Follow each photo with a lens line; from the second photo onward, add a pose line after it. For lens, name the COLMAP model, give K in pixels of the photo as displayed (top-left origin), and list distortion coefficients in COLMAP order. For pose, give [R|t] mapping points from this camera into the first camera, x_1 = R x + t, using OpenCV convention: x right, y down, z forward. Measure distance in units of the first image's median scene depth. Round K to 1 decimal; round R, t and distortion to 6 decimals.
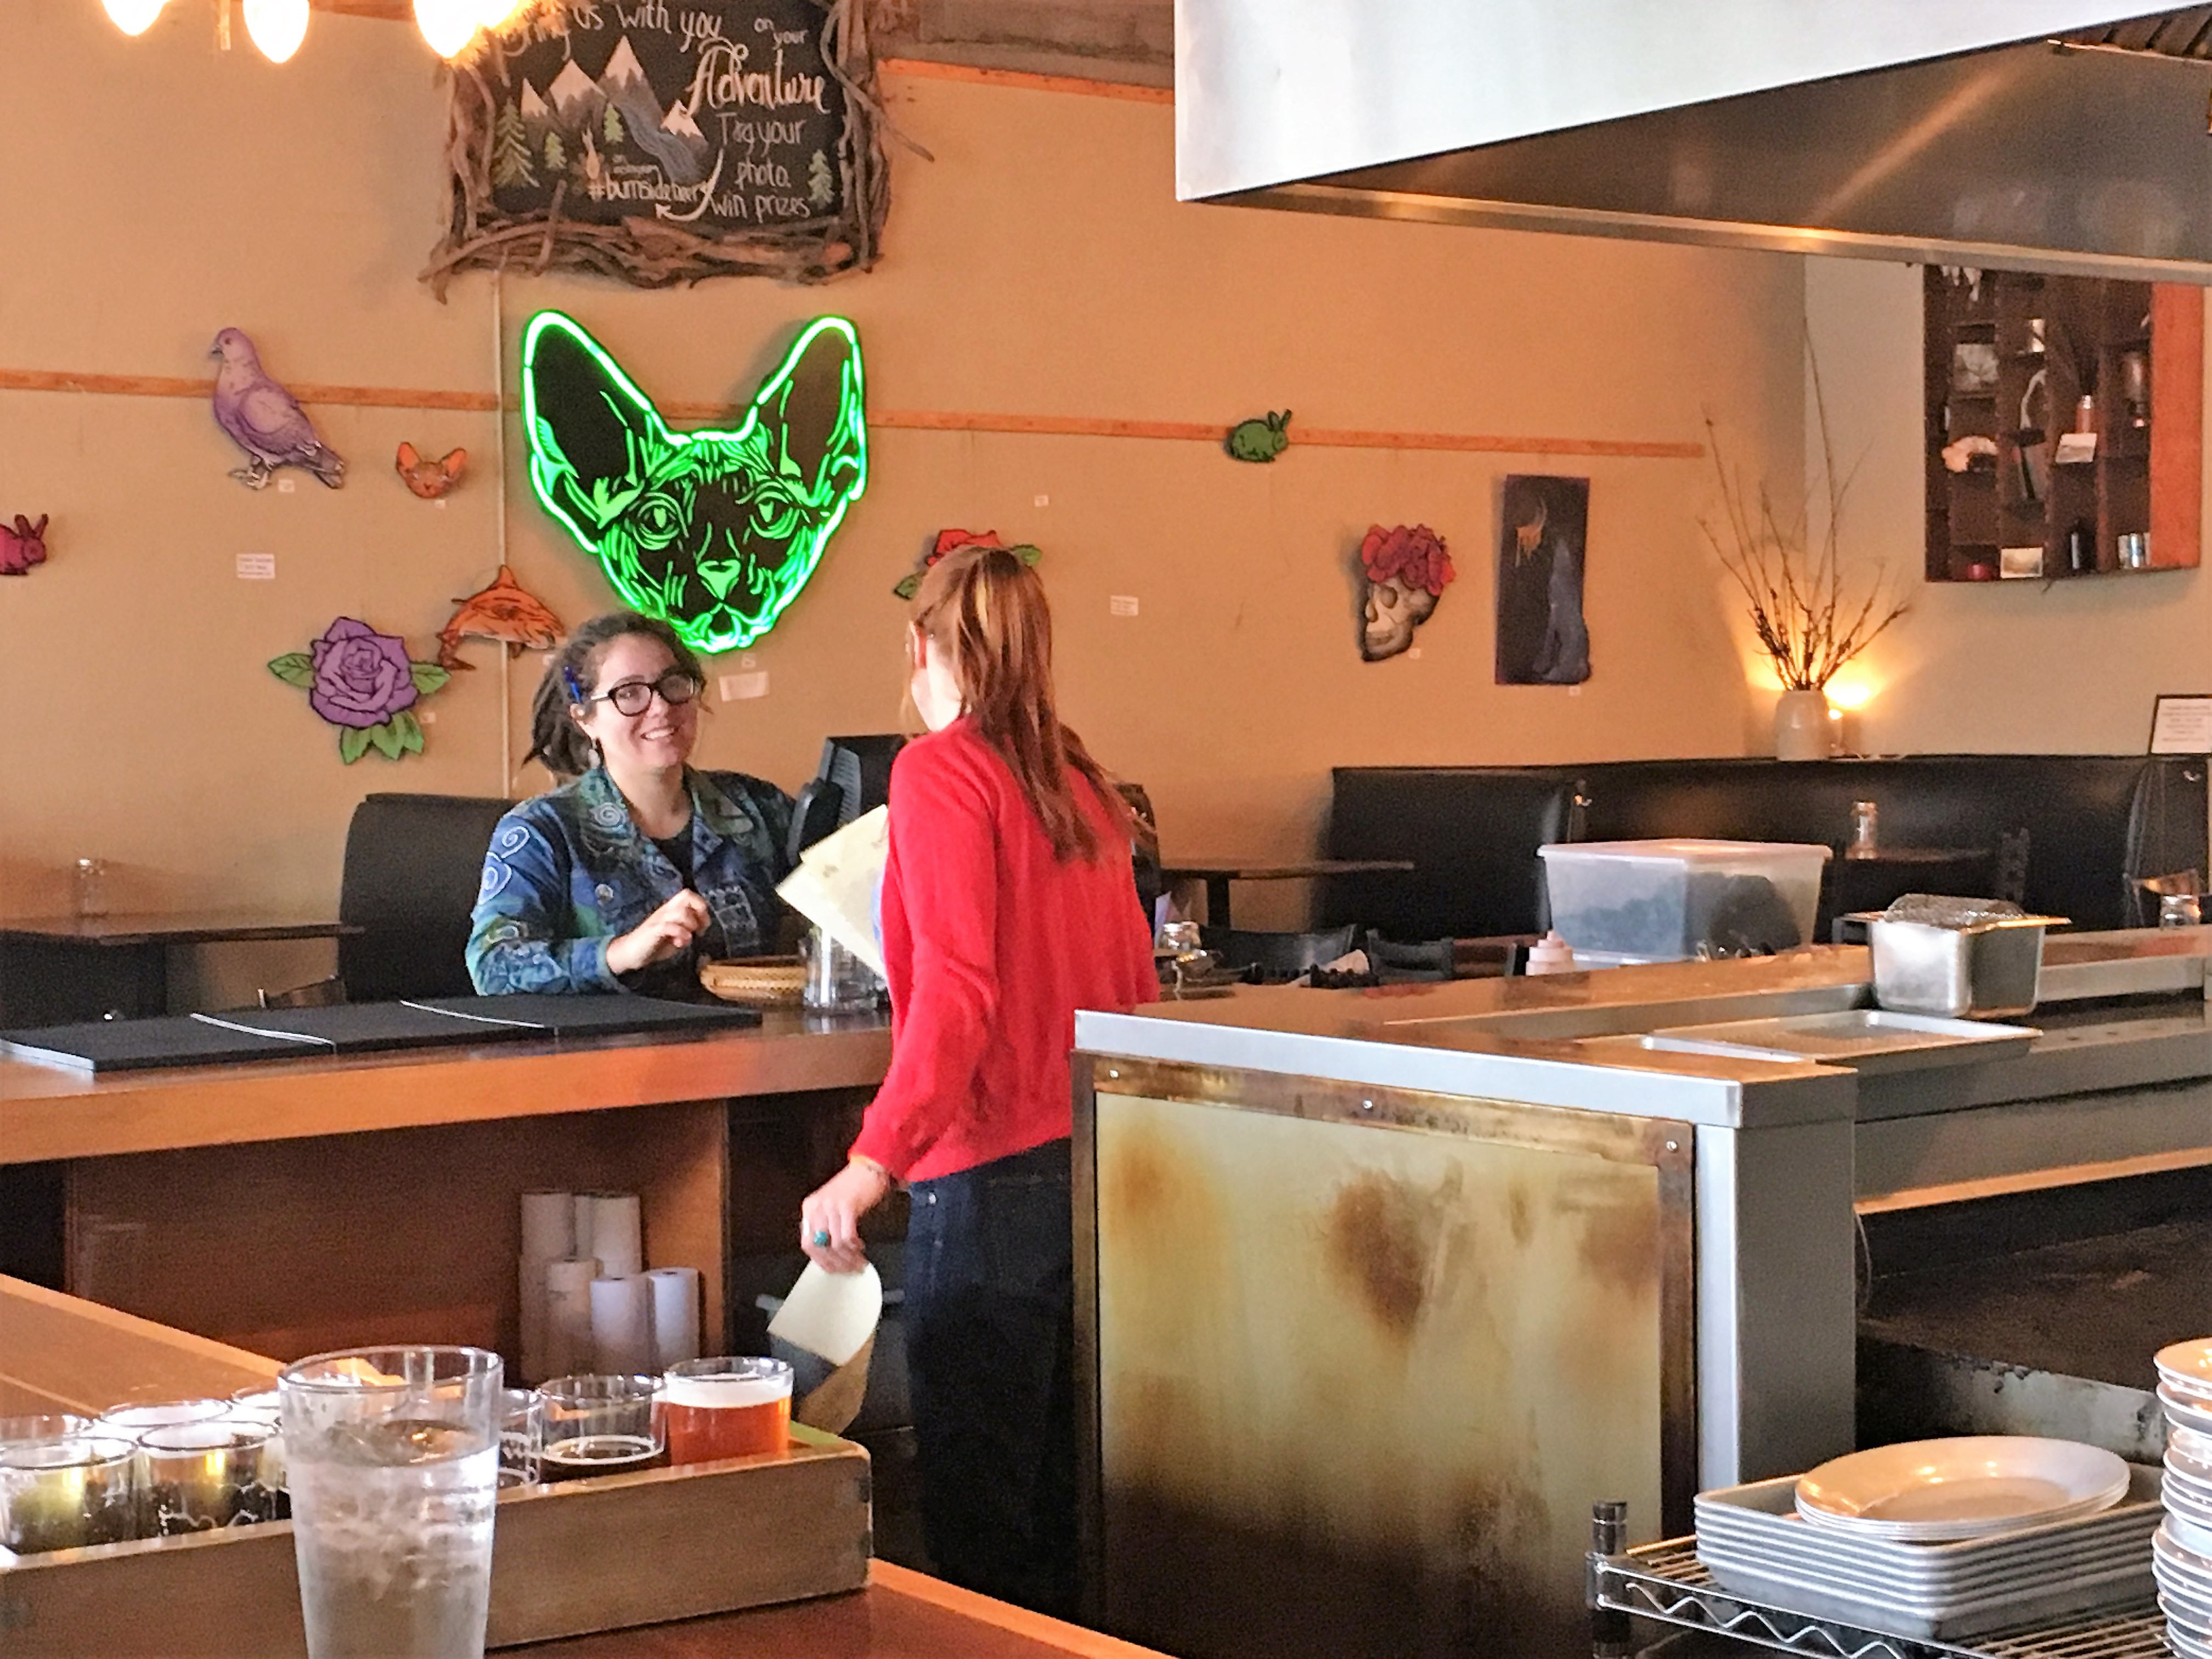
lens RADIAL K [[3610.1, 0, 1103.8], [0, 3610.1, 836.7], [0, 0, 1]] dist [-0.058875, 0.000000]
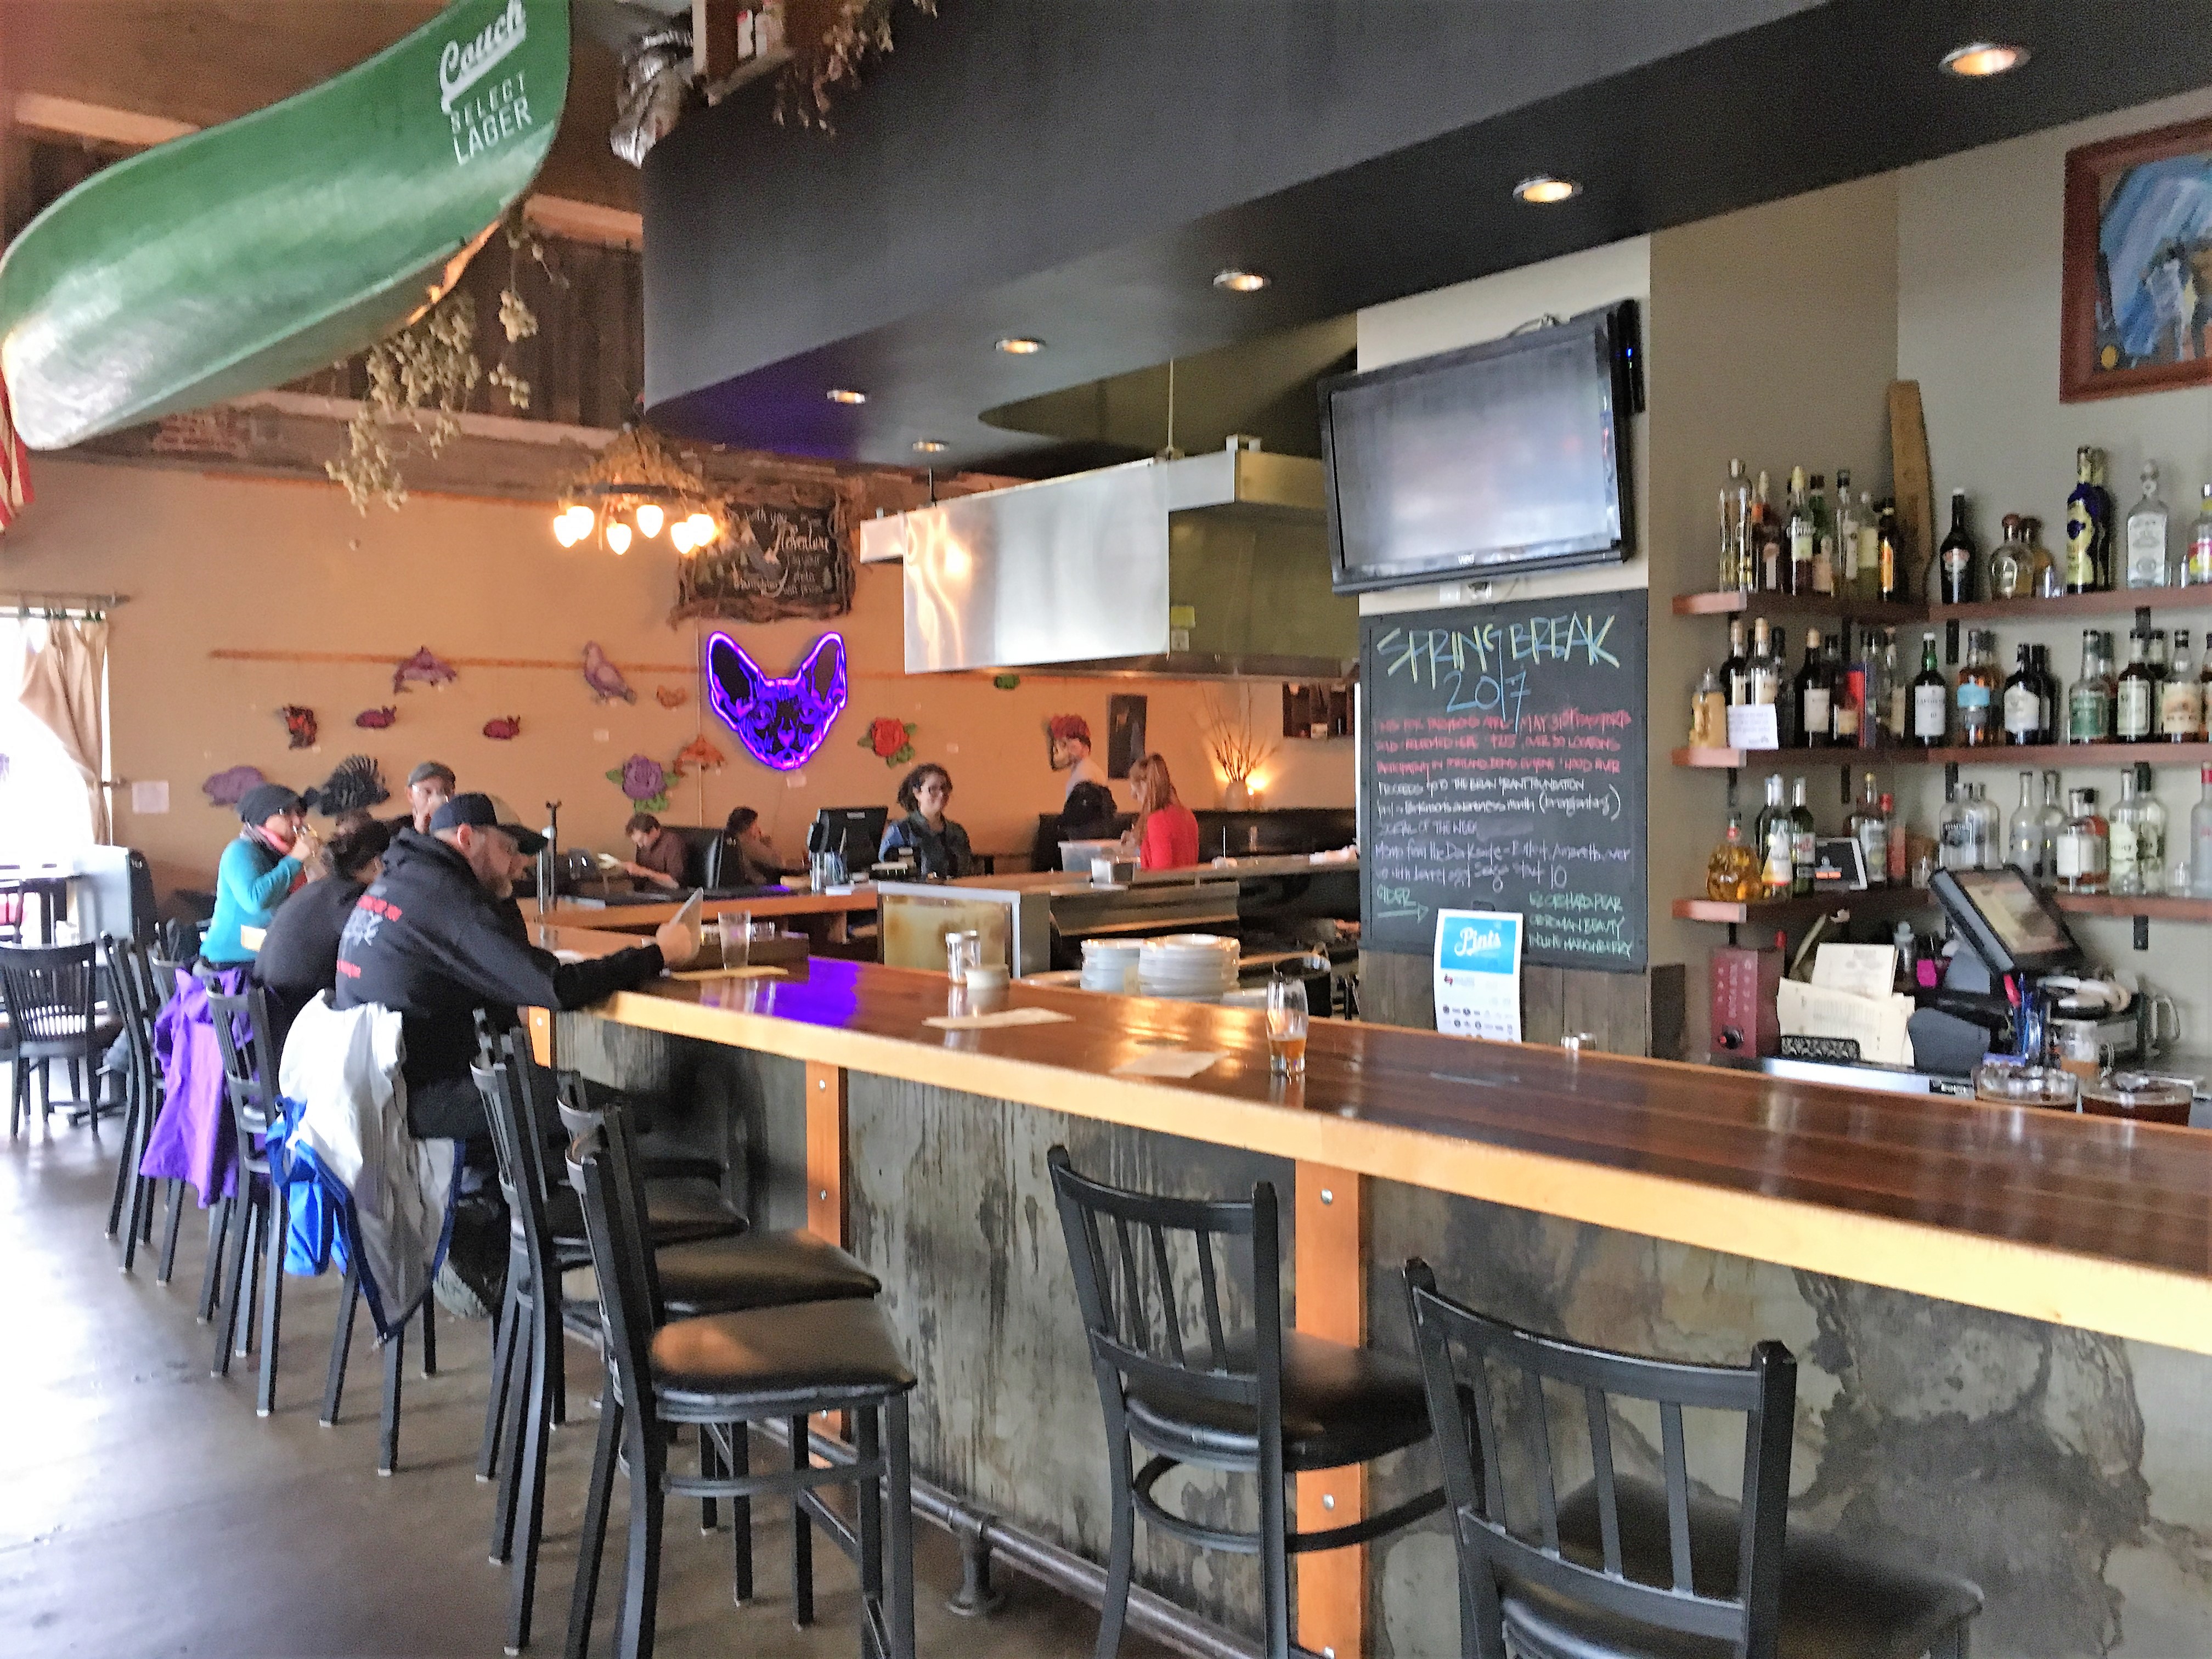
lens RADIAL K [[1855.1, 0, 1106.2], [0, 1855.1, 816.9], [0, 0, 1]] dist [0.017580, 0.006352]
pose [[0.998027, -0.001261, 0.062777, 0.034284], [0.002234, 0.999879, -0.015427, 0.002828], [-0.062750, 0.015537, 0.997908, -0.303461]]
